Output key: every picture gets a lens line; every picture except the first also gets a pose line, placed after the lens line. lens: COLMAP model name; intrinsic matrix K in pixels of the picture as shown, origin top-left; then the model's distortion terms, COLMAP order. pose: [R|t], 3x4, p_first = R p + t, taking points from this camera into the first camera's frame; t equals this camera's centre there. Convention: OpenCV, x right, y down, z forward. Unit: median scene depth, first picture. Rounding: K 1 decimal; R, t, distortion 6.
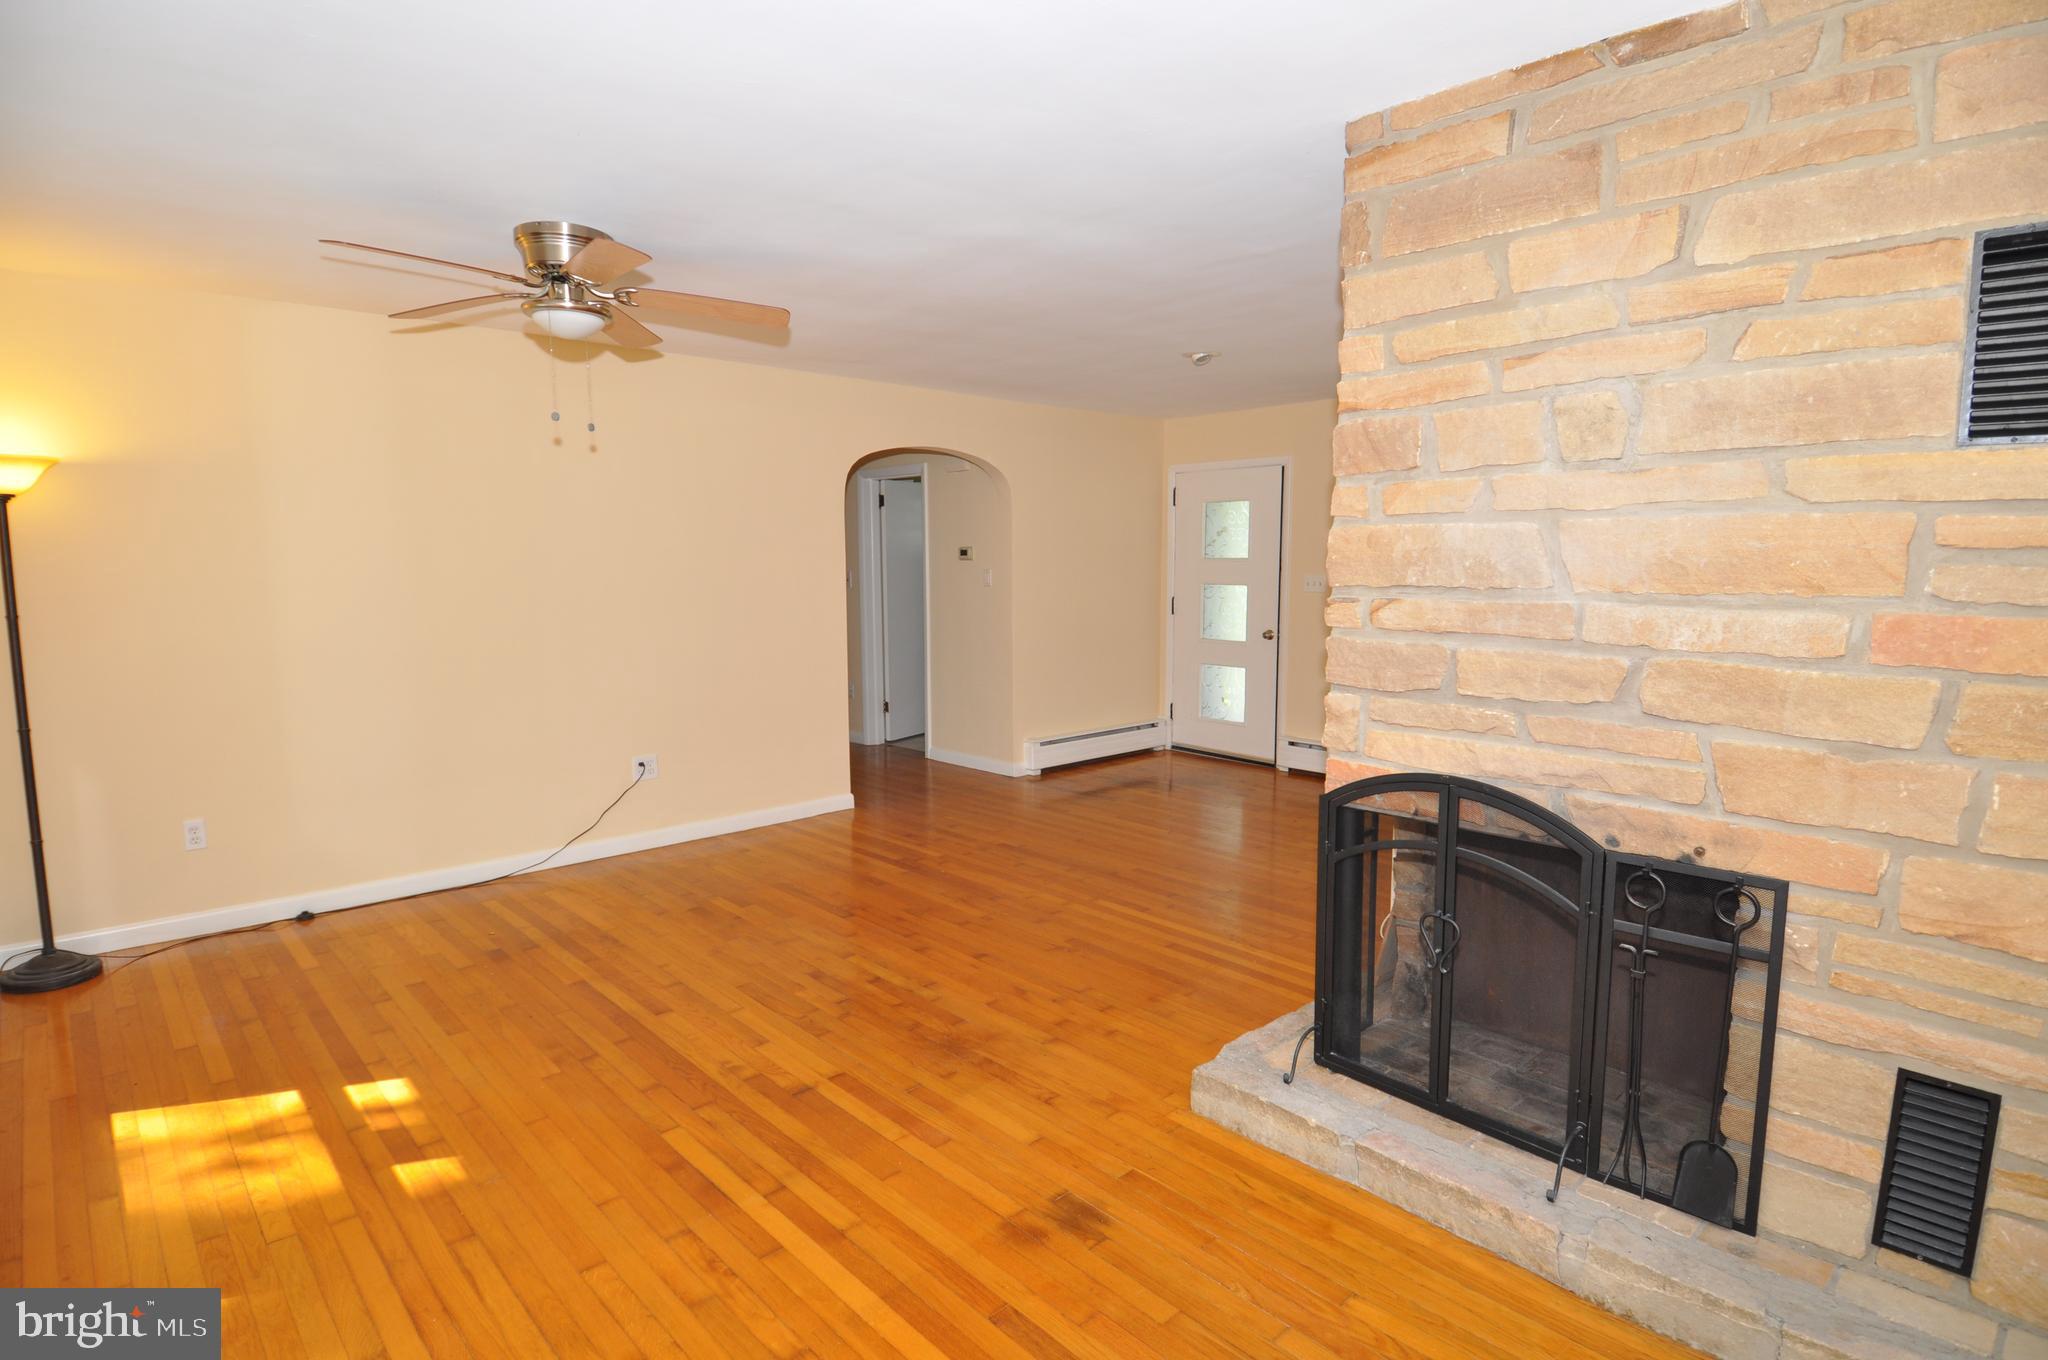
lens RADIAL K [[1058.2, 0, 1025.4], [0, 1058.2, 686.5], [0, 0, 1]] dist [0.065423, -0.069235]
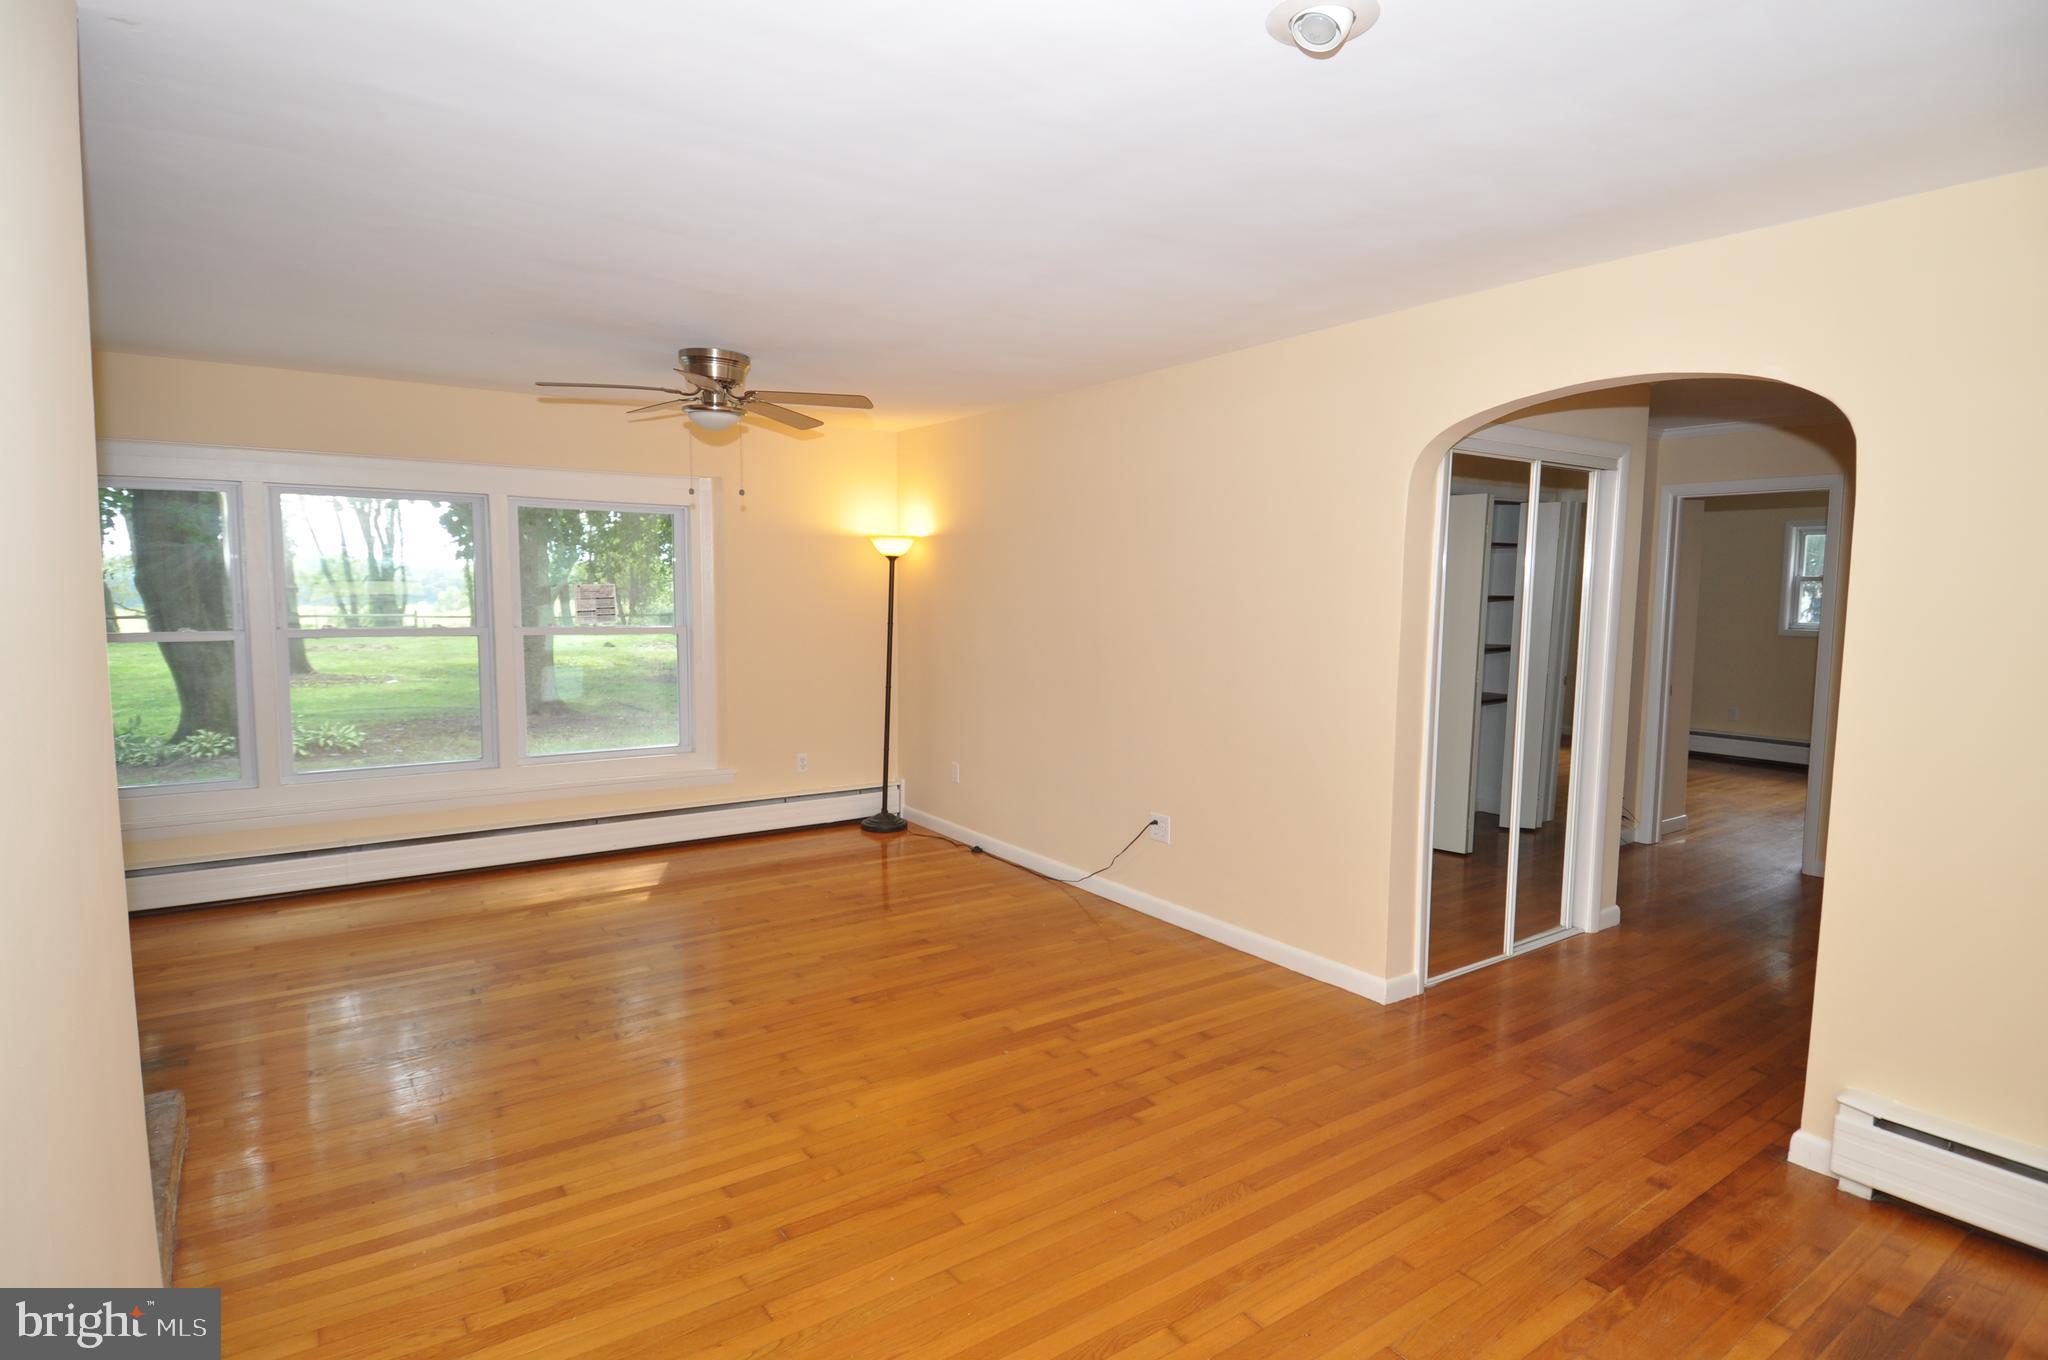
lens RADIAL K [[1058.2, 0, 1025.4], [0, 1058.2, 686.5], [0, 0, 1]] dist [0.065423, -0.069235]
pose [[-0.148791, 0.094860, -0.984308, 0.676163], [-0.121154, 0.986141, 0.113351, -0.163549], [0.981419, 0.136118, -0.135236, 1.249032]]
